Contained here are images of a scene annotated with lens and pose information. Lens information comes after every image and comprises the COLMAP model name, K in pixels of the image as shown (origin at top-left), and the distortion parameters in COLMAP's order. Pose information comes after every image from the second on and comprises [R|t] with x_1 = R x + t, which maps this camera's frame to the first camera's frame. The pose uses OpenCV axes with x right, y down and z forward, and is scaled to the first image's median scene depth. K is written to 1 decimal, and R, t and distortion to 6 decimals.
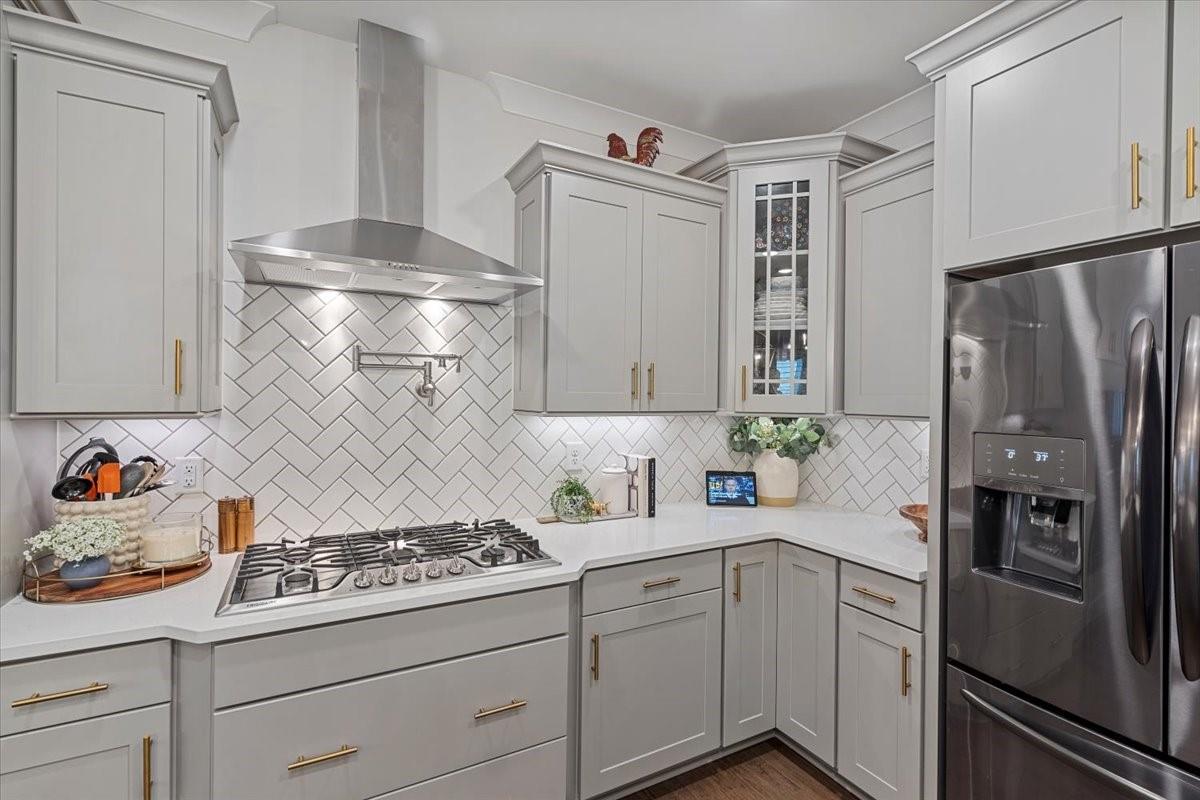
lens RADIAL K [[549.6, 0, 600.0], [0, 549.6, 400.0], [0, 0, 1]] dist [0.000038, 0.000132]
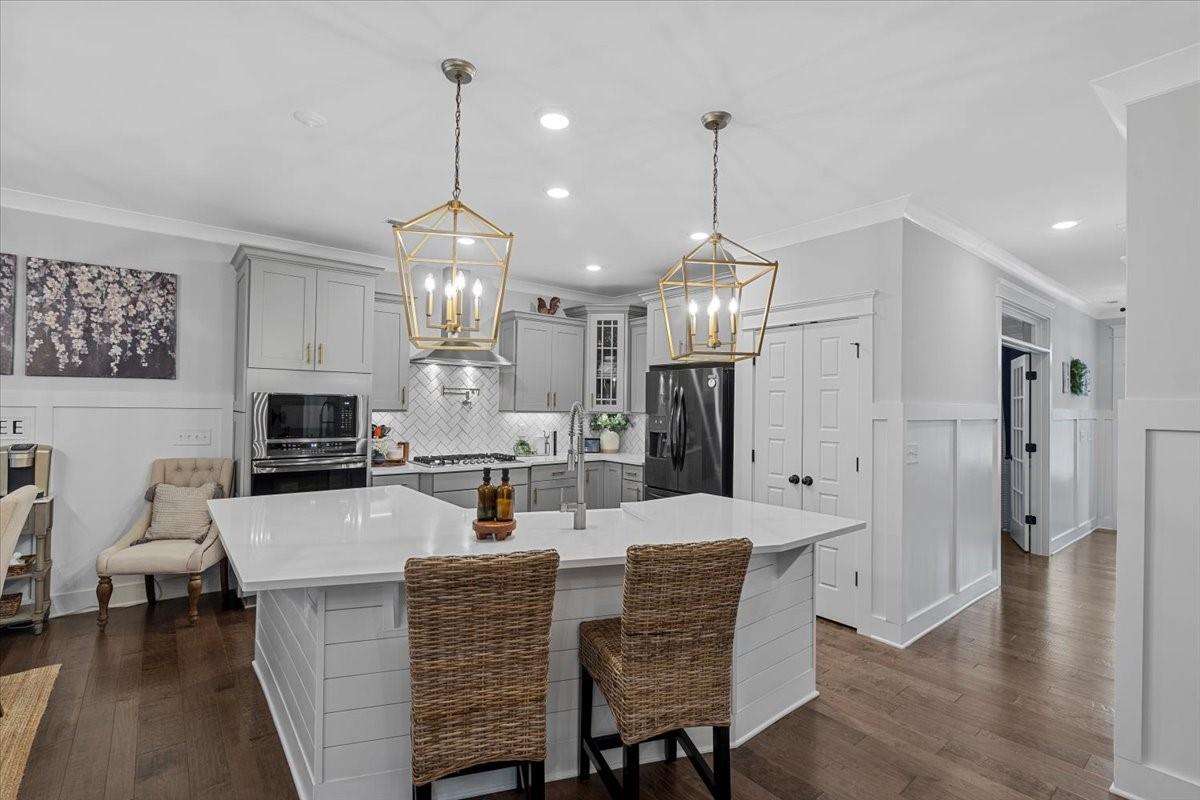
lens RADIAL K [[549.6, 0, 600.0], [0, 549.6, 400.0], [0, 0, 1]] dist [0.000038, 0.000132]
pose [[0.984026, 0.004811, 0.177960, -0.148147], [-0.001744, 0.999847, -0.017388, 0.012463], [-0.178017, 0.016800, 0.983884, -1.469326]]
